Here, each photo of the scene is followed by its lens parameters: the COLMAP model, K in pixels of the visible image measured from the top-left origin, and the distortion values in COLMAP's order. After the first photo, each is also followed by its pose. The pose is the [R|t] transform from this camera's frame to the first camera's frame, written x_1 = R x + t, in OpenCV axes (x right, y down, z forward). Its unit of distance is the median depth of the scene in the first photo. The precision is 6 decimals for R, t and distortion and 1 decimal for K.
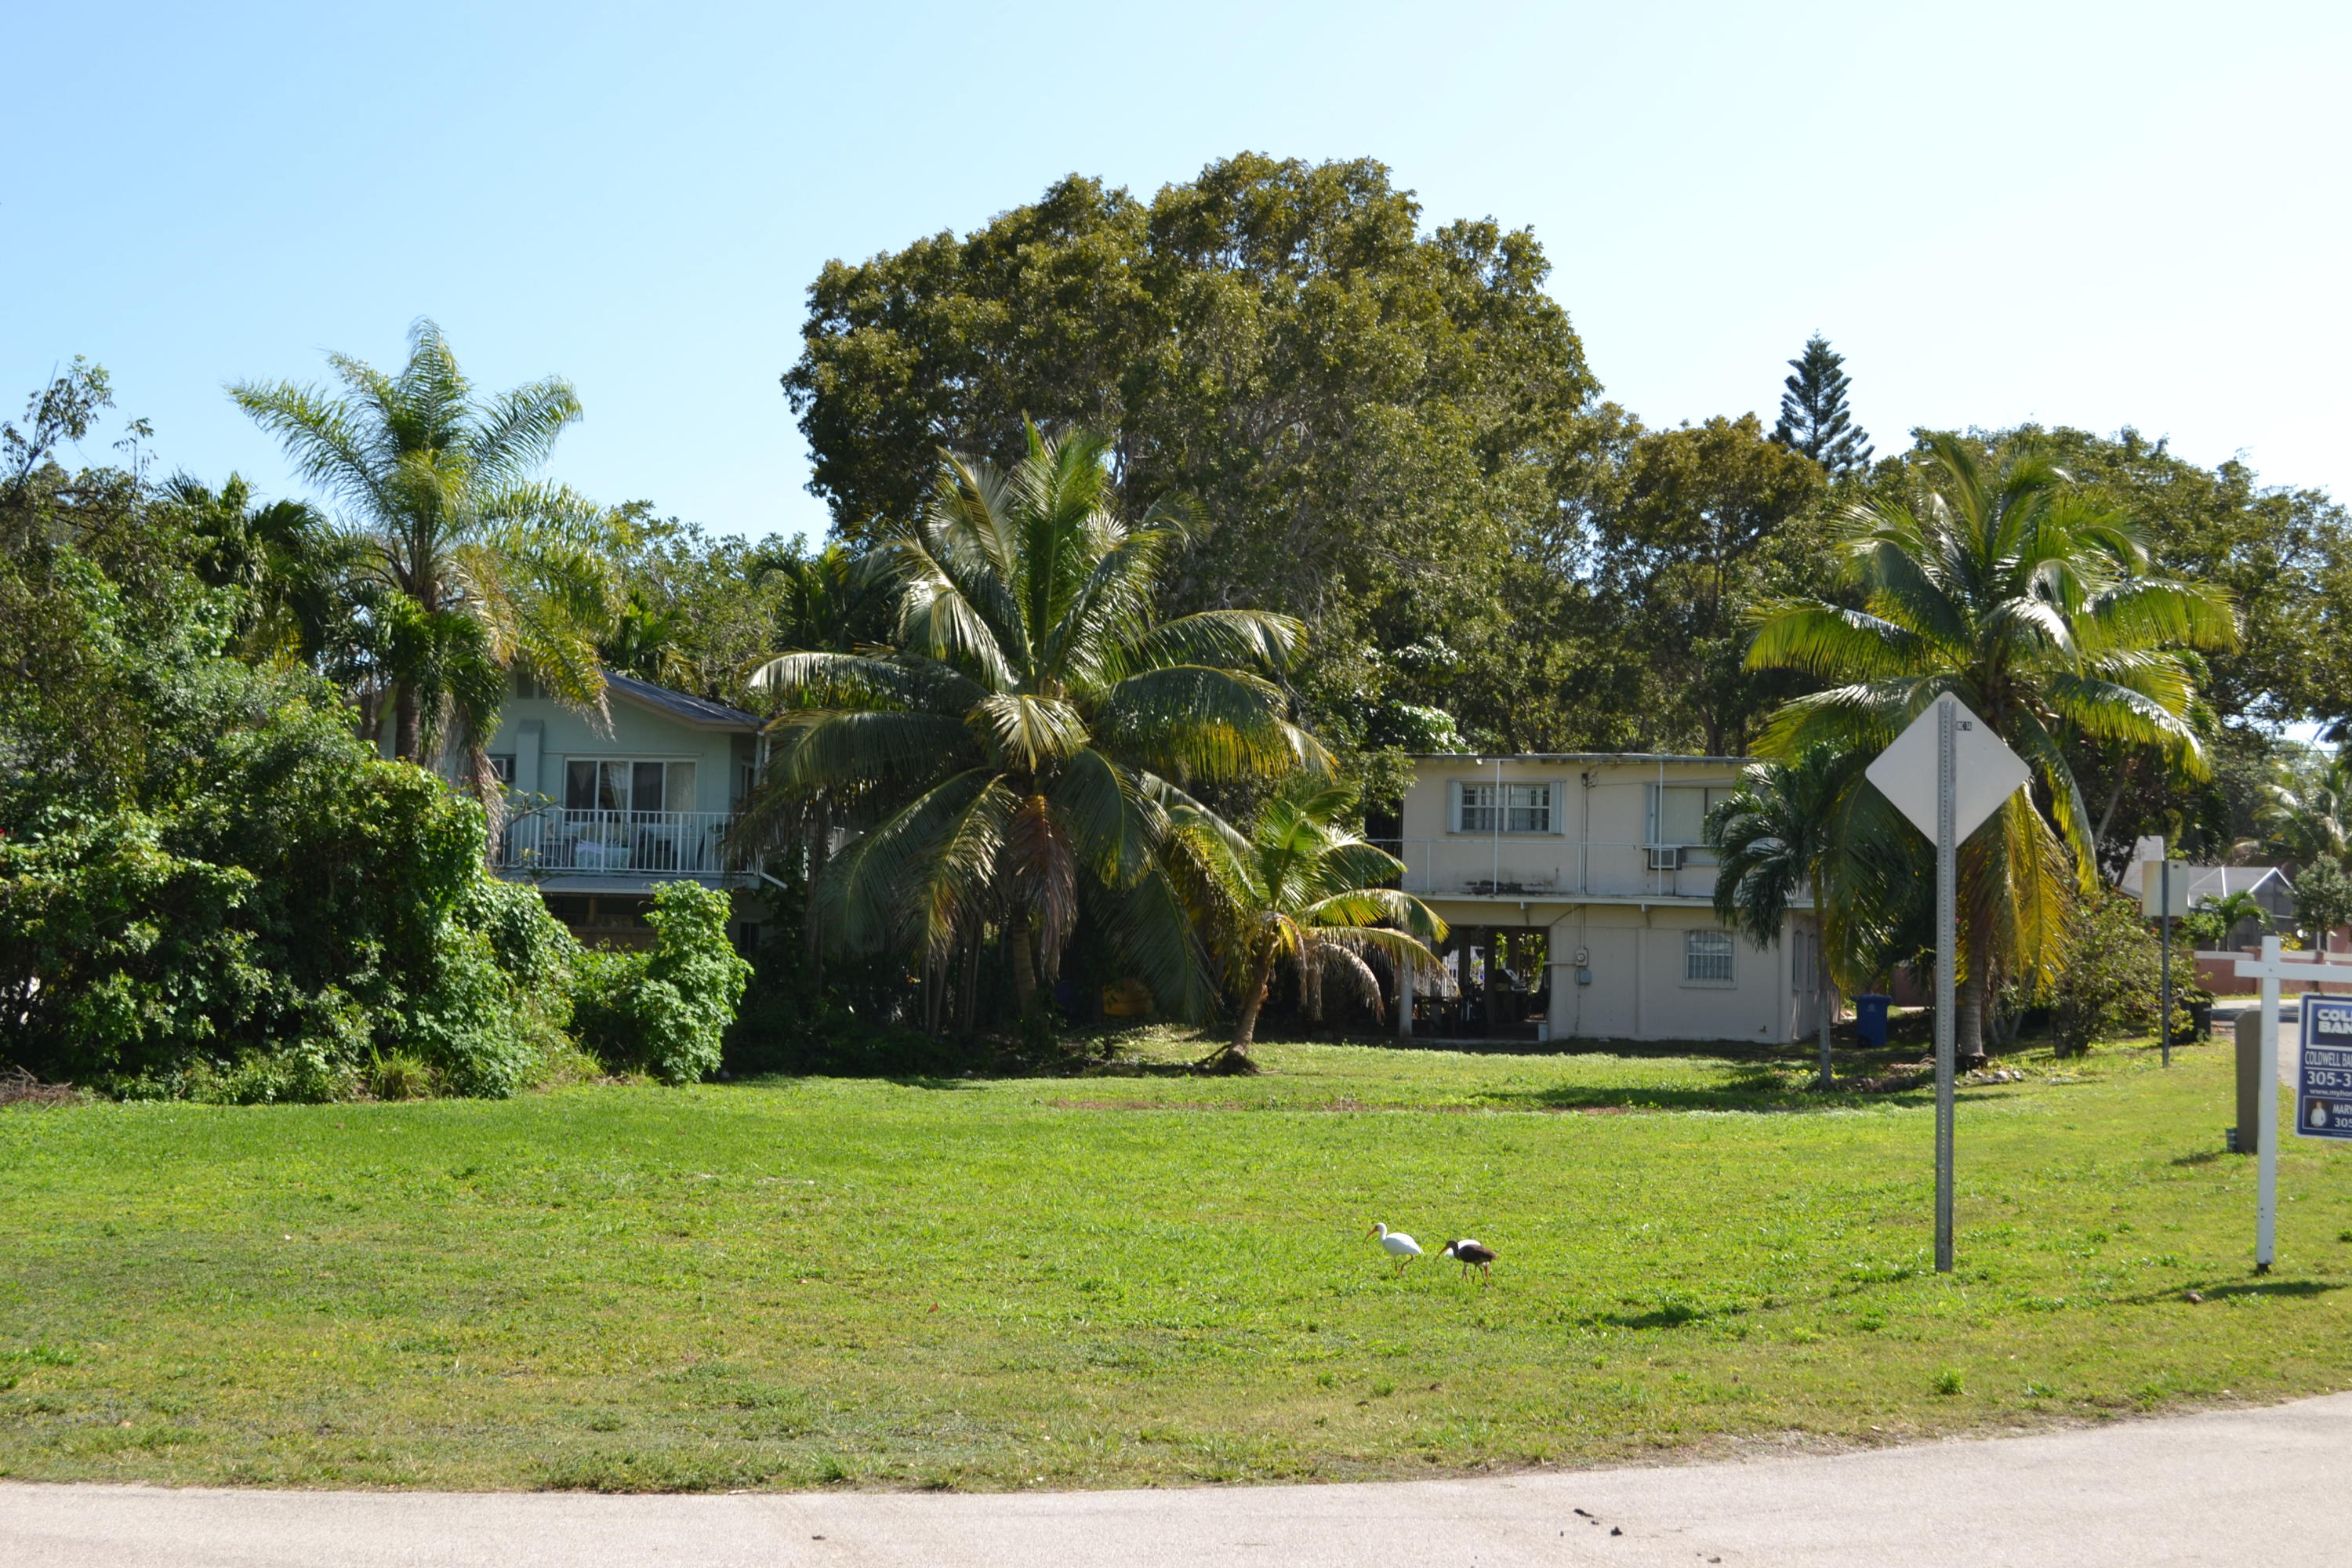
lens RADIAL K [[2856.3, 0, 1176.5], [0, 2856.3, 780.4], [0, 0, 1]] dist [-0.014158, 0.000000]
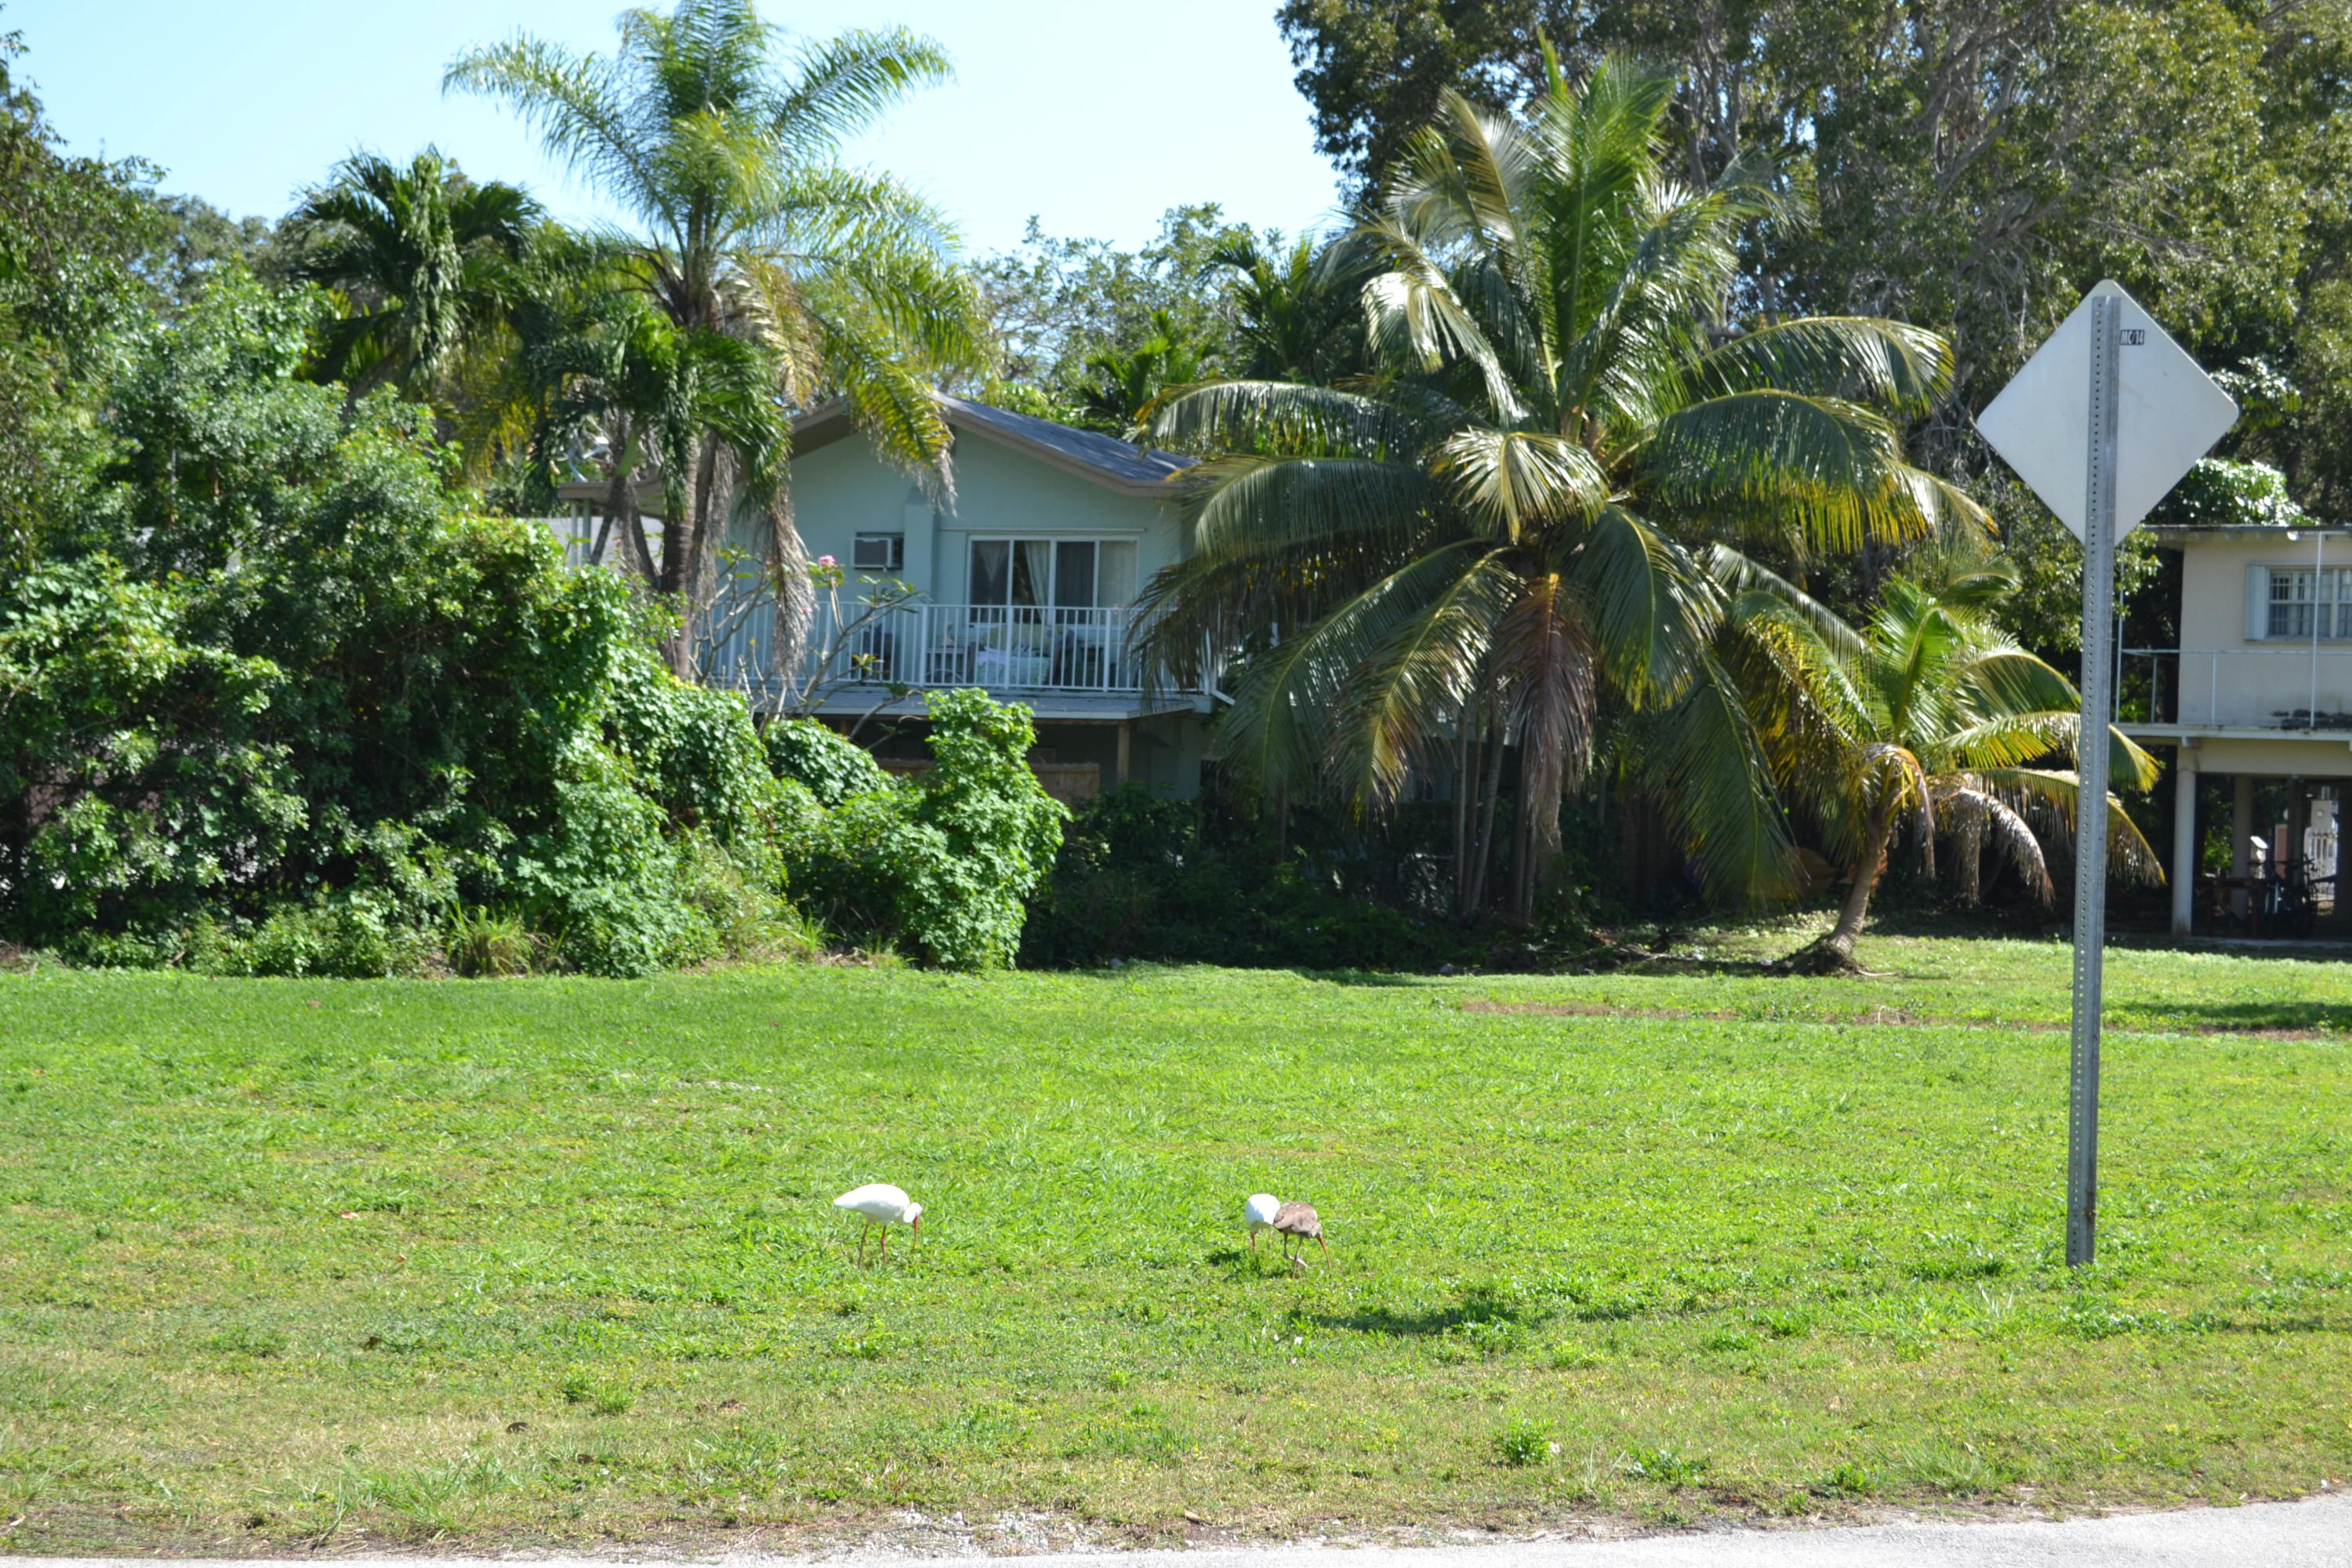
lens RADIAL K [[3789.3, 0, 1175.4], [0, 3789.3, 785.6], [0, 0, 1]] dist [0.032964, 0.000000]
pose [[0.970342, 0.007747, -0.241611, 0.102383], [0.004007, 0.998834, 0.048119, 0.012687], [0.241702, -0.047660, 0.969179, 0.075549]]
